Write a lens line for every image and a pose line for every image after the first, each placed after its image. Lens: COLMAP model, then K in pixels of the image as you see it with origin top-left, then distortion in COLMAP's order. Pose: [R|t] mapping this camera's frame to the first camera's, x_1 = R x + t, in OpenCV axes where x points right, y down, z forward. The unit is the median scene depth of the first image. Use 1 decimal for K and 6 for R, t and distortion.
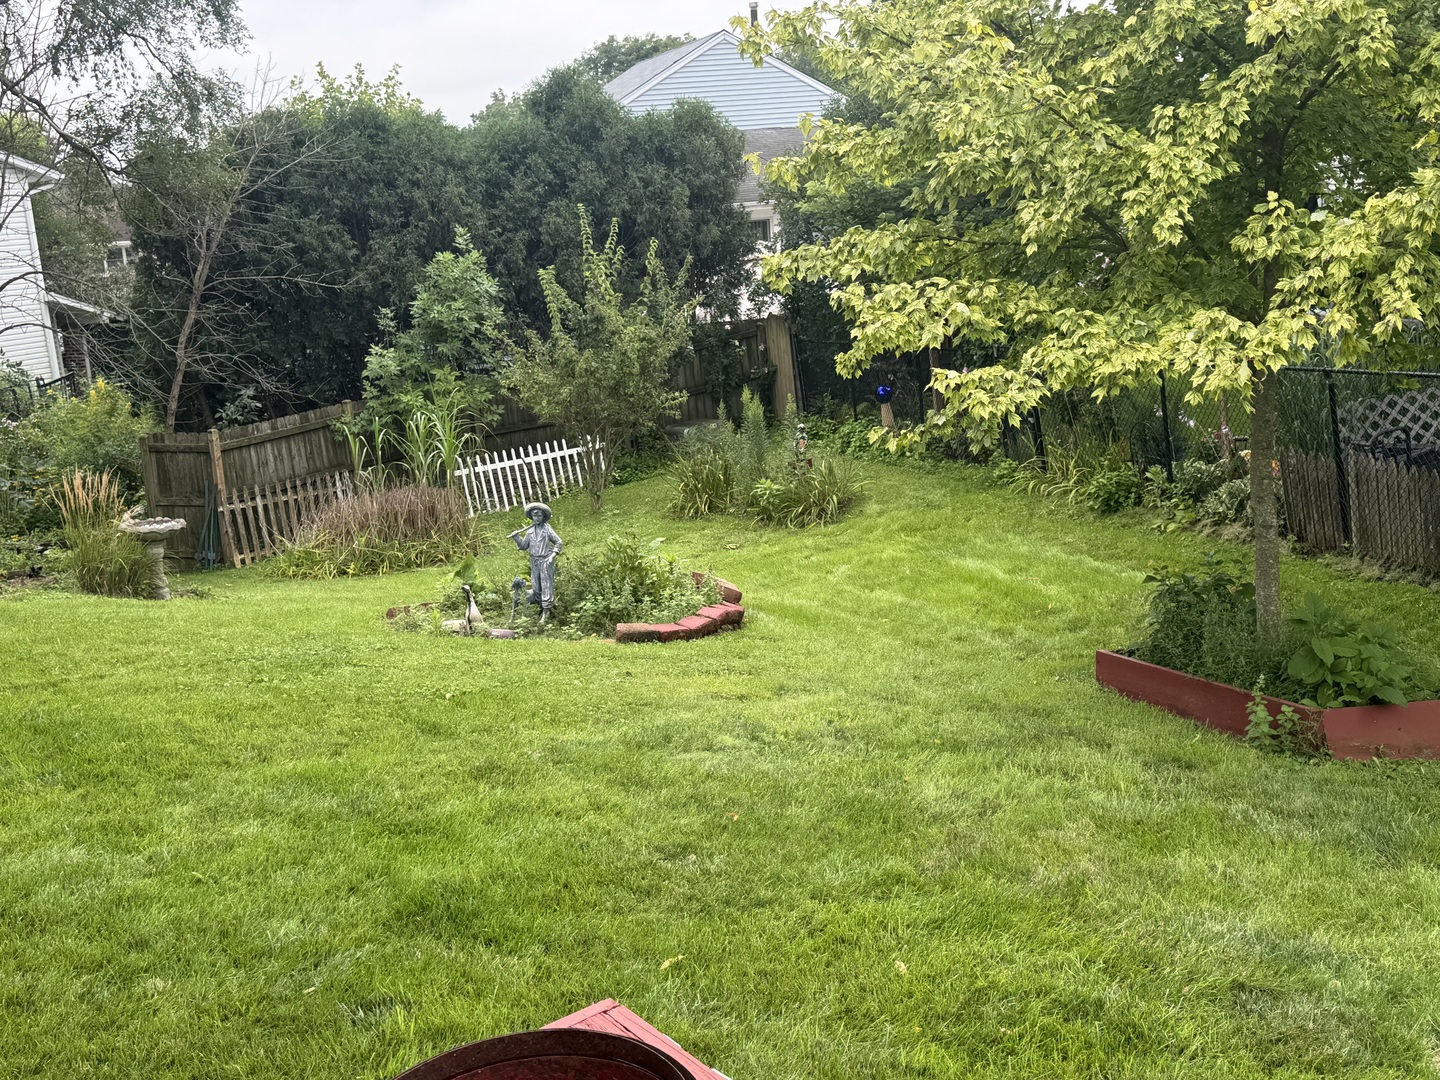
lens RADIAL K [[1595.9, 0, 720.0], [0, 1595.9, 540.0], [0, 0, 1]] dist [0.116099, -0.015490]
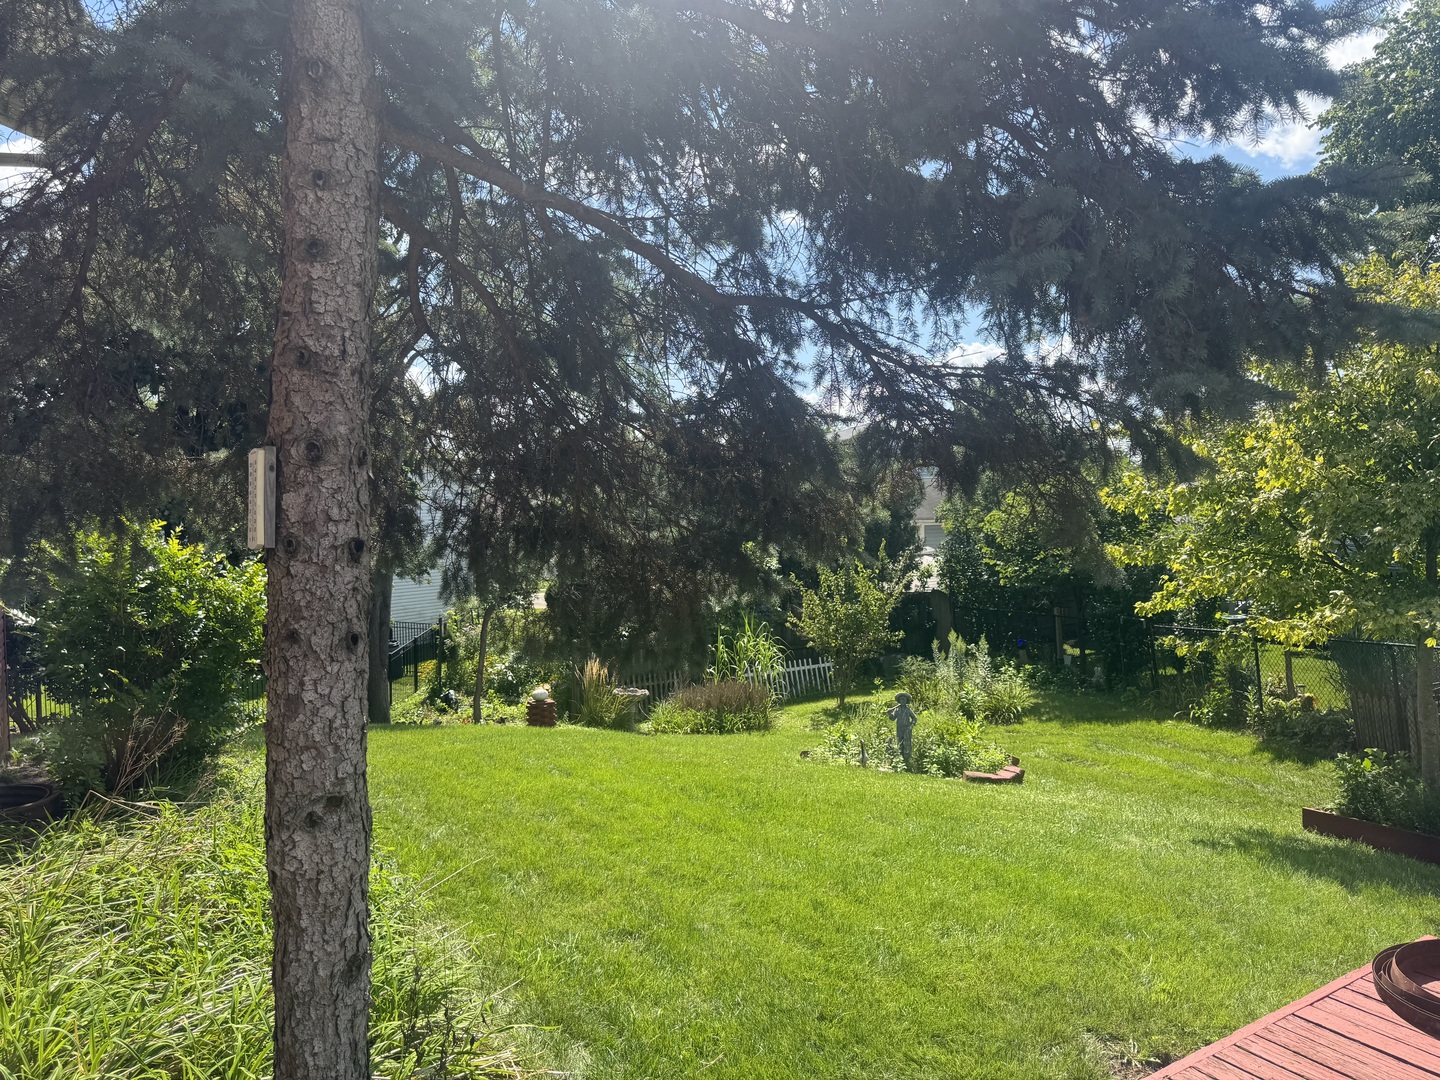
lens RADIAL K [[1020.5, 0, 720.0], [0, 1020.5, 540.0], [0, 0, 1]] dist [0.026492, -0.000636]
pose [[0.994496, 0.054398, -0.089551, -0.119009], [-0.069921, 0.981080, -0.180533, 0.013393], [0.078036, 0.185801, 0.979484, -0.039461]]
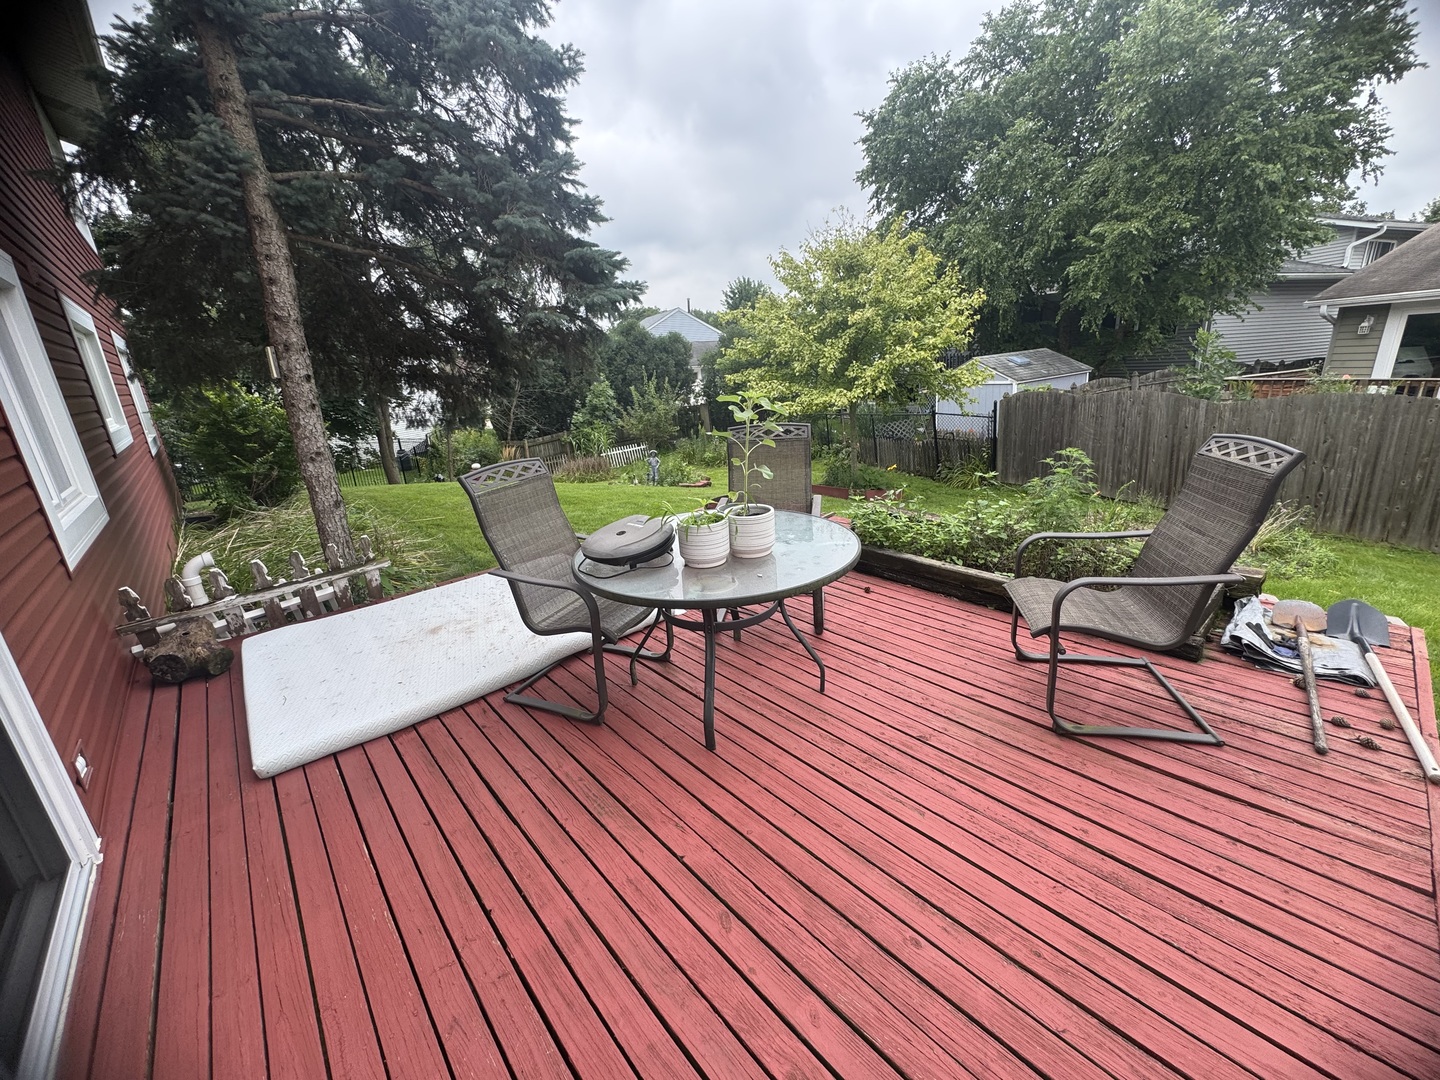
lens RADIAL K [[579.8, 0, 720.0], [0, 579.8, 540.0], [0, 0, 1]] dist [0.000229, -0.000001]
pose [[0.995950, -0.016628, 0.088361, -0.044661], [0.009546, 0.996752, 0.079970, 0.038381], [-0.089403, -0.078802, 0.992873, -0.151421]]
